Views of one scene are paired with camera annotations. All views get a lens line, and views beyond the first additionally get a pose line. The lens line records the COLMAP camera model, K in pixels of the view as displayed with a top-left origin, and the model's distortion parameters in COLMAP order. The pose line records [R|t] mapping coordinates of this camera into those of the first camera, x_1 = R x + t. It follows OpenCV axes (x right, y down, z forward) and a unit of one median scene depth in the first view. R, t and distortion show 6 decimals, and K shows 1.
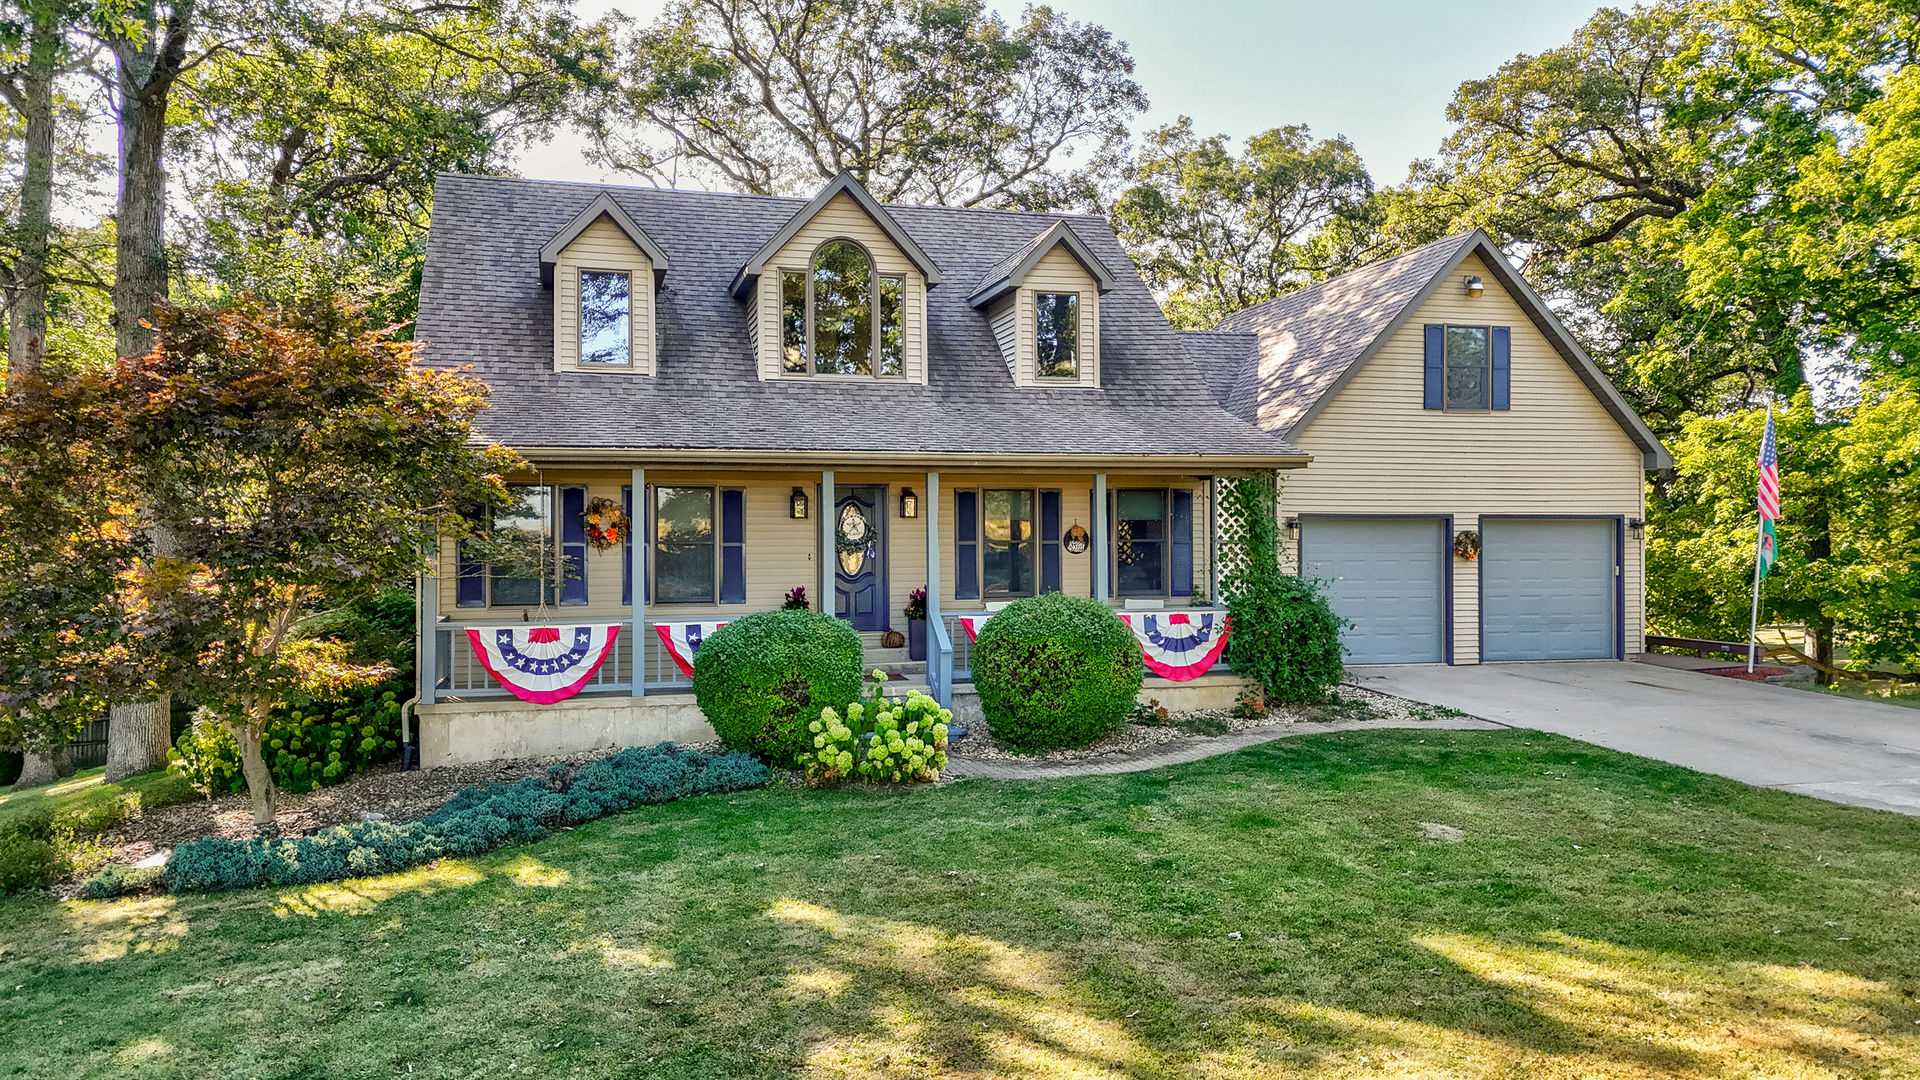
lens RADIAL K [[1379.1, 0, 957.8], [0, 1379.1, 541.5], [0, 0, 1]] dist [0.060663, -0.016268]
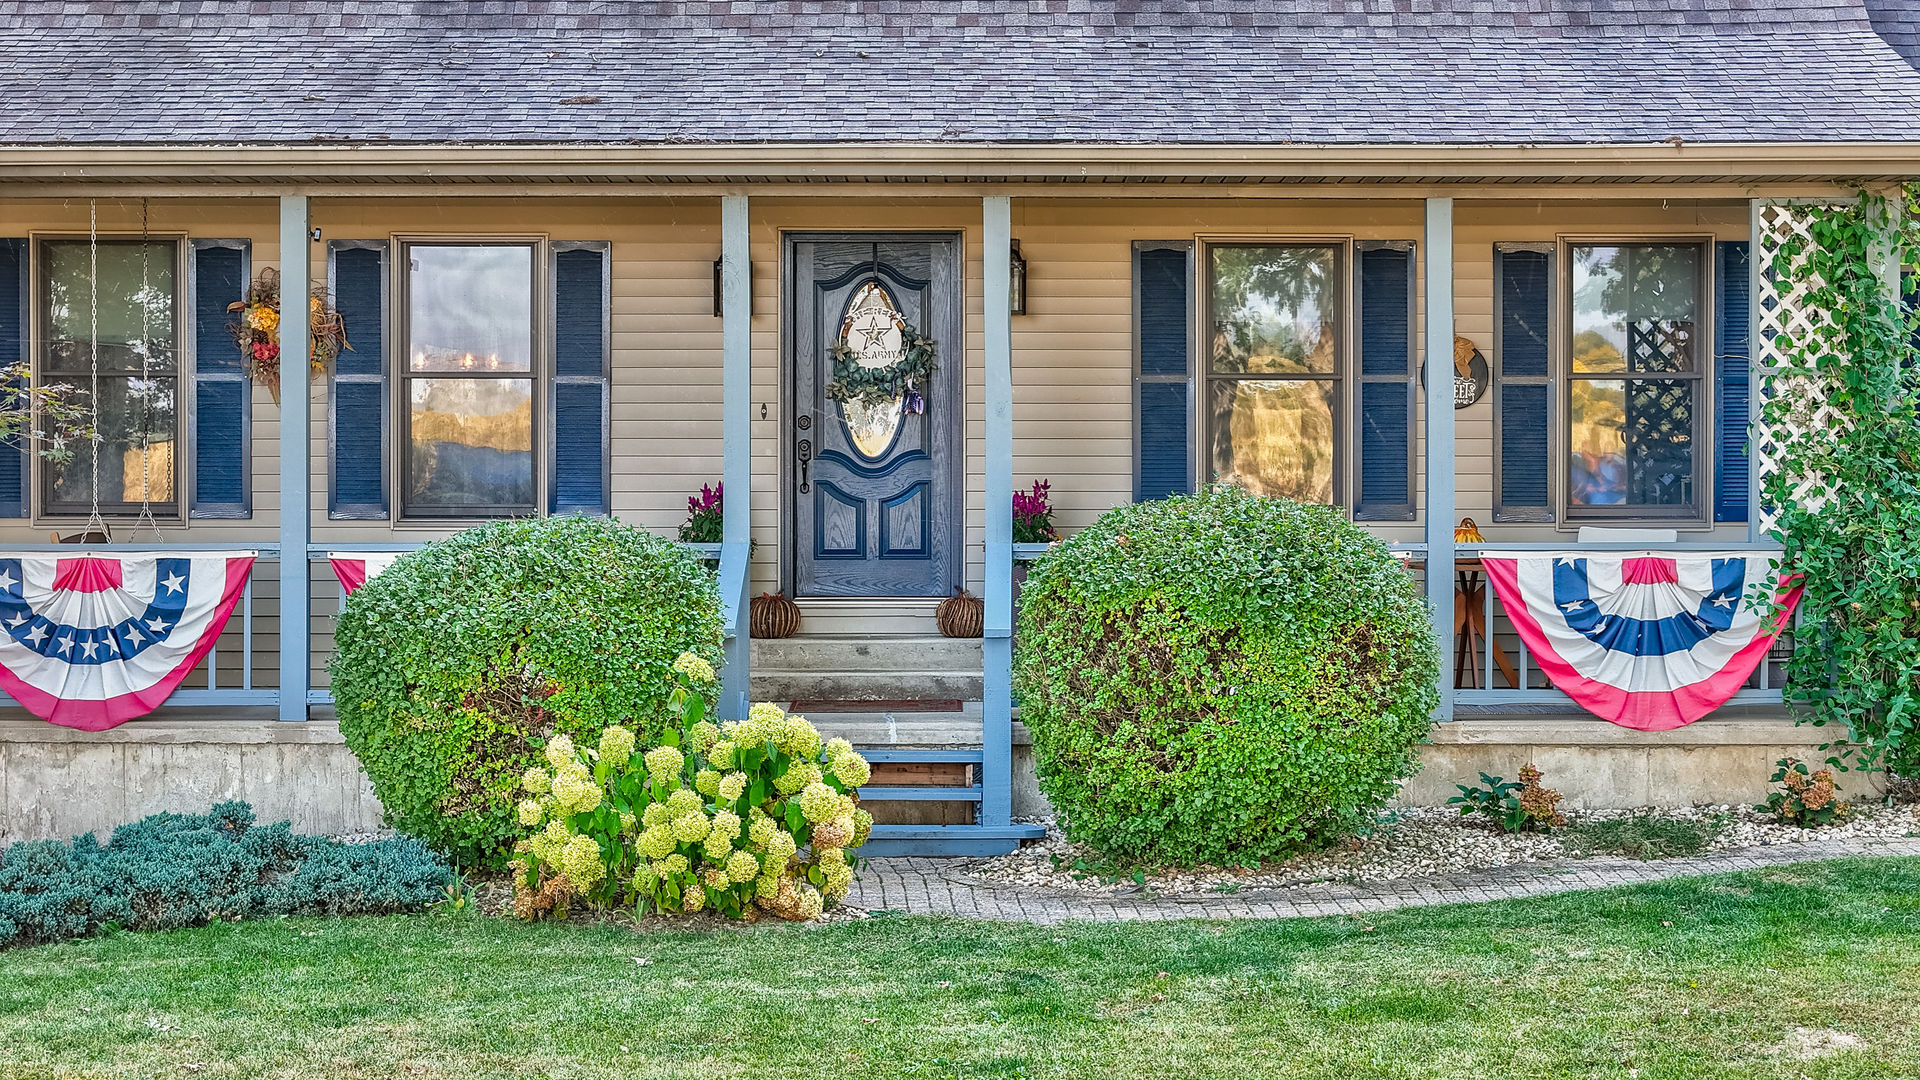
lens RADIAL K [[3846.3, 0, 953.4], [0, 3846.3, 540.8], [0, 0, 1]] dist [-0.047850, 0.000000]
pose [[0.961138, 0.011554, -0.275828, 0.267022], [-0.005229, 0.999706, 0.023656, 0.023043], [0.276020, -0.021295, 0.960916, -0.088101]]
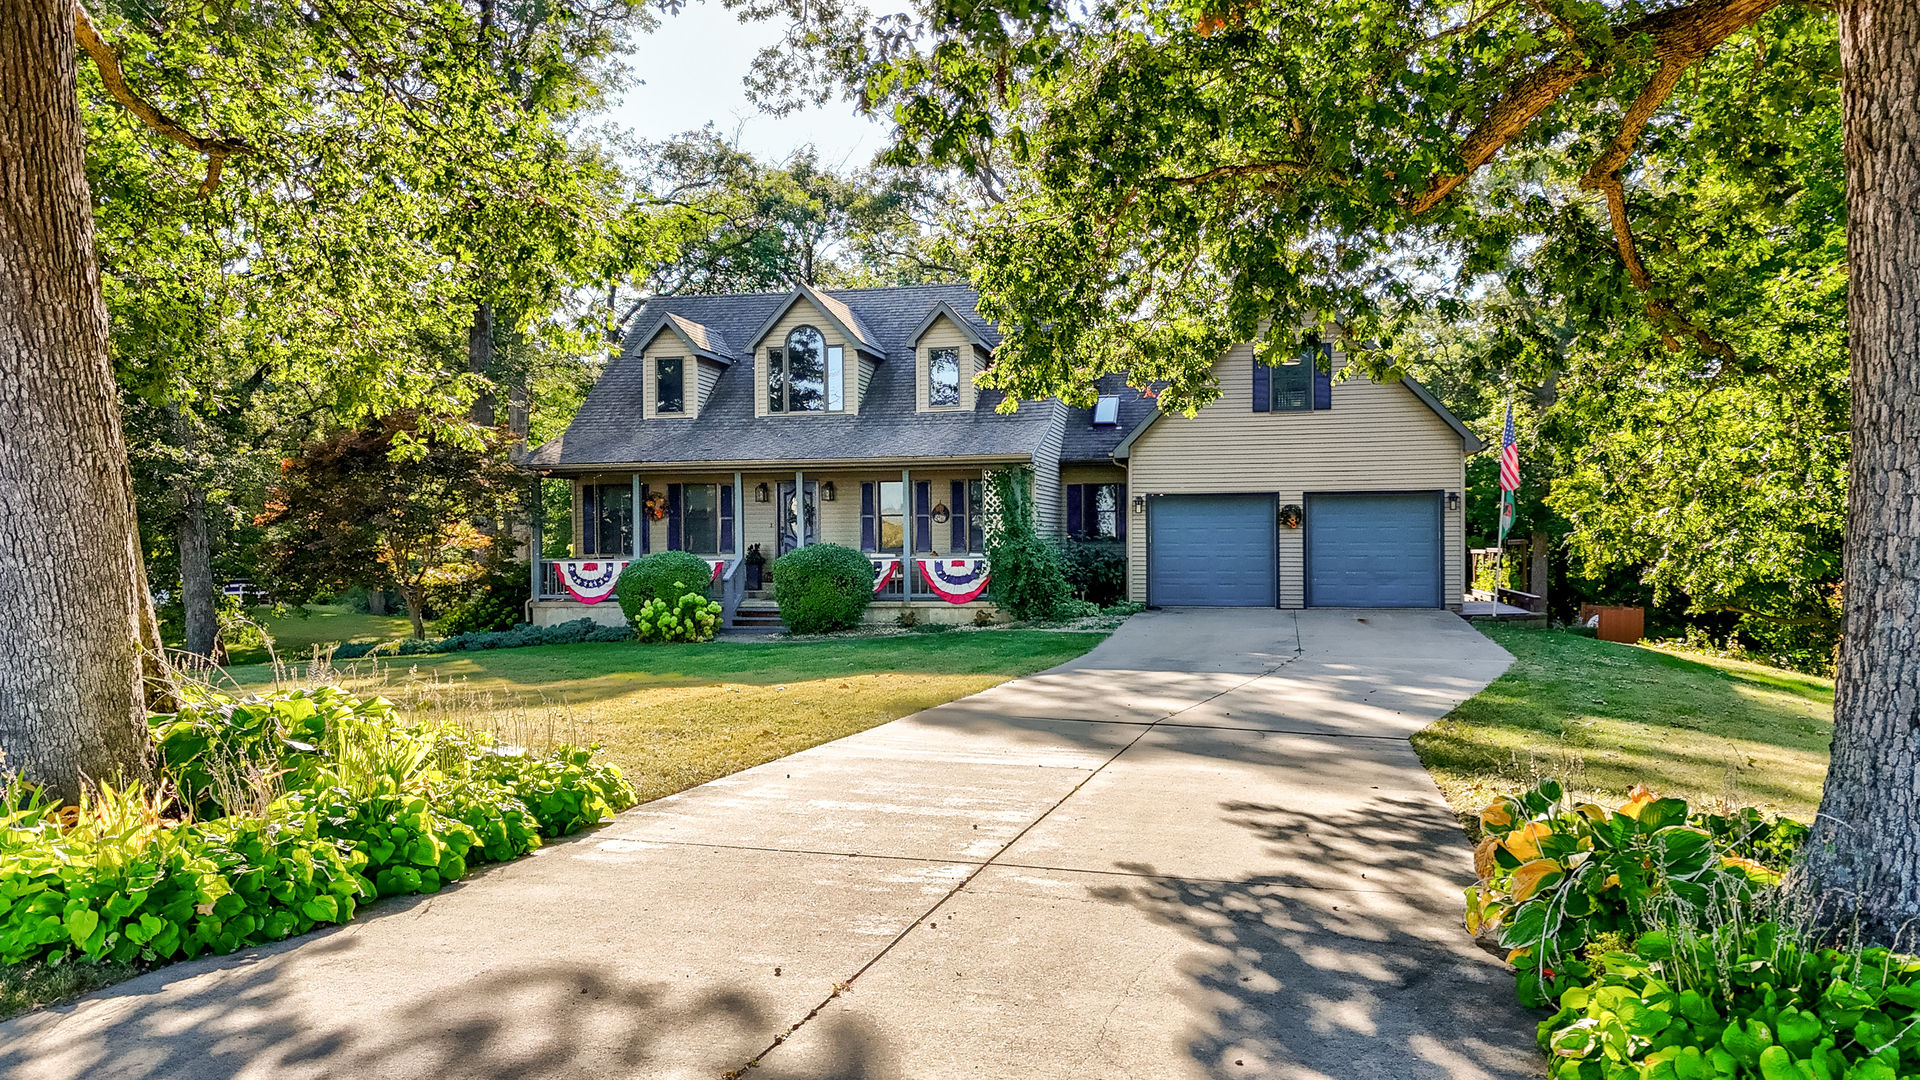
lens RADIAL K [[1379.1, 0, 963.6], [0, 1379.1, 559.6], [0, 0, 1]] dist [0.060663, -0.016268]
pose [[0.887599, 0.001912, -0.460612, 0.859270], [0.003845, 0.999926, 0.011560, 0.033987], [0.460600, -0.012032, 0.887526, -0.346693]]
